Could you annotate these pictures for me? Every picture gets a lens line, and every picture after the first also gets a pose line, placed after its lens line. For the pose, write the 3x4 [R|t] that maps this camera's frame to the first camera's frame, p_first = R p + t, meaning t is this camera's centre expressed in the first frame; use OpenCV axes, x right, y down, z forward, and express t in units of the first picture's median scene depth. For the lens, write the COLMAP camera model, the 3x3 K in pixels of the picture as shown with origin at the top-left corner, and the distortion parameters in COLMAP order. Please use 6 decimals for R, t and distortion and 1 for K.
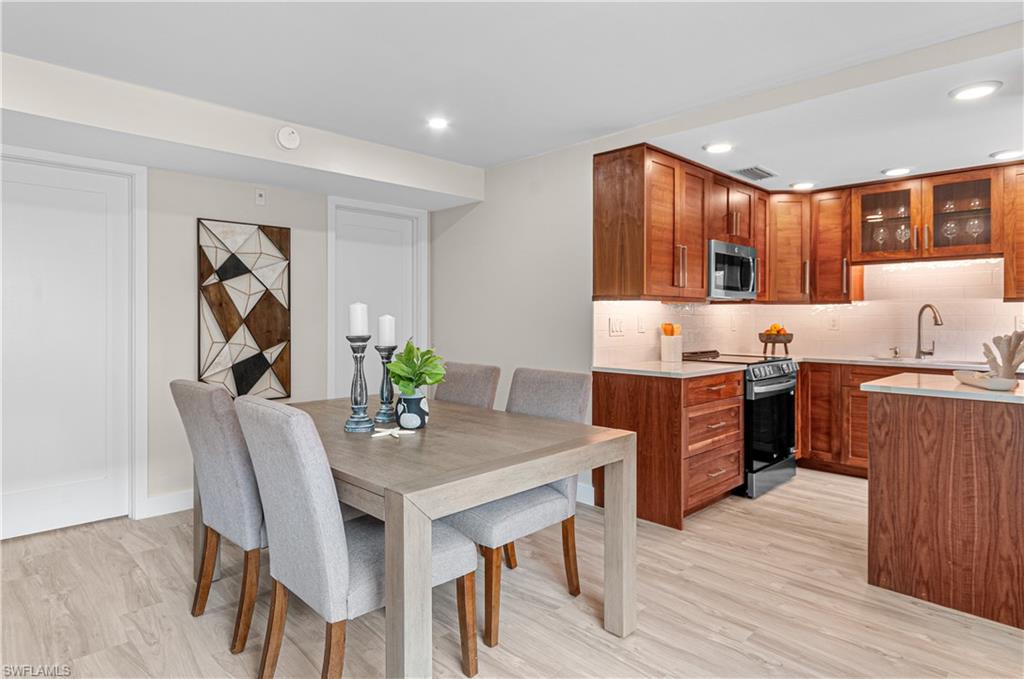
lens RADIAL K [[572.6, 0, 512.6], [0, 572.6, 316.8], [0, 0, 1]] dist [-0.008183, 0.003261]
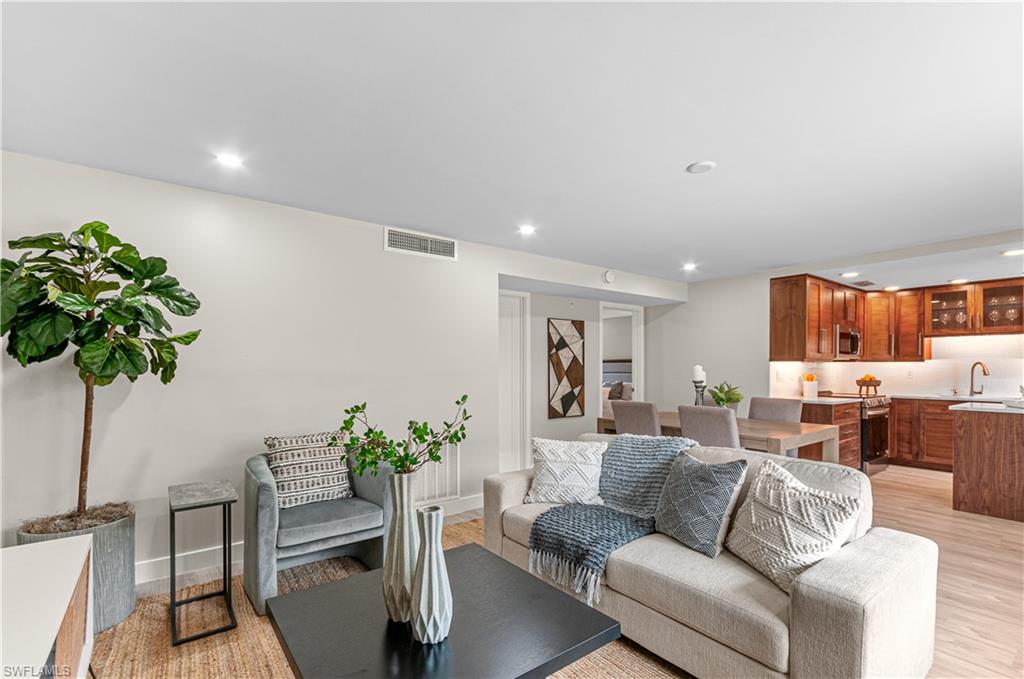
lens RADIAL K [[450.5, 0, 535.6], [0, 450.5, 369.0], [0, 0, 1]] dist [-0.003596, -0.000954]
pose [[0.992087, -0.001932, -0.125540, -0.368415], [0.002259, 0.999994, 0.002463, -0.008929], [0.125535, -0.002727, 0.992085, -0.427586]]
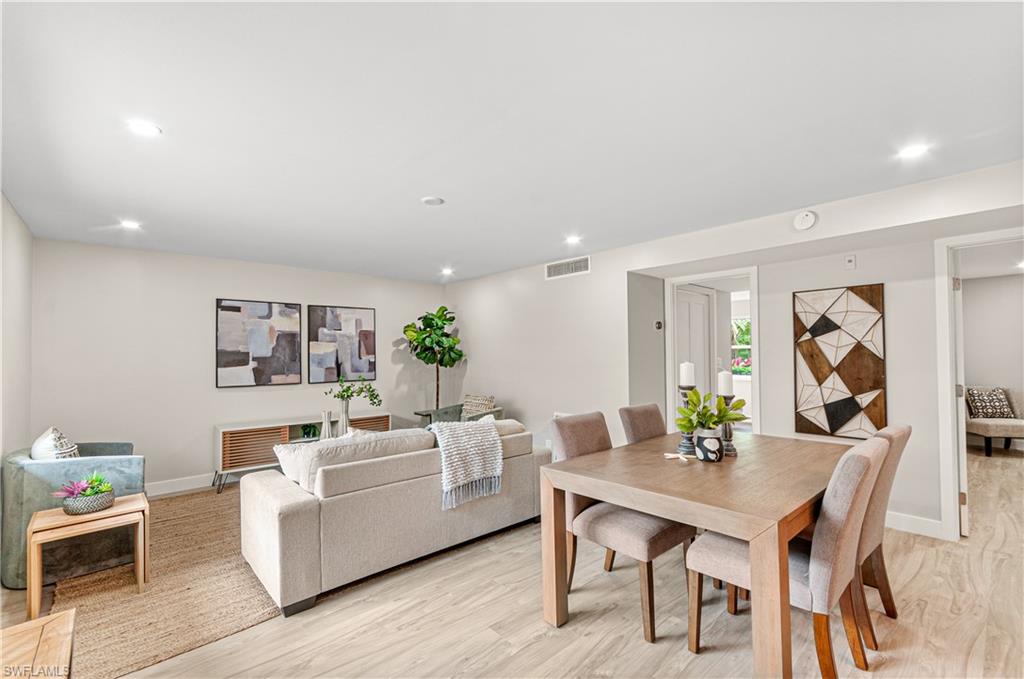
lens RADIAL K [[450.5, 0, 515.7], [0, 450.5, 350.4], [0, 0, 1]] dist [-0.003596, -0.000954]
pose [[-0.033227, -0.015216, -0.999332, 0.481576], [0.009387, 0.999835, -0.015536, -0.022783], [0.999404, -0.009897, -0.033079, 0.342612]]
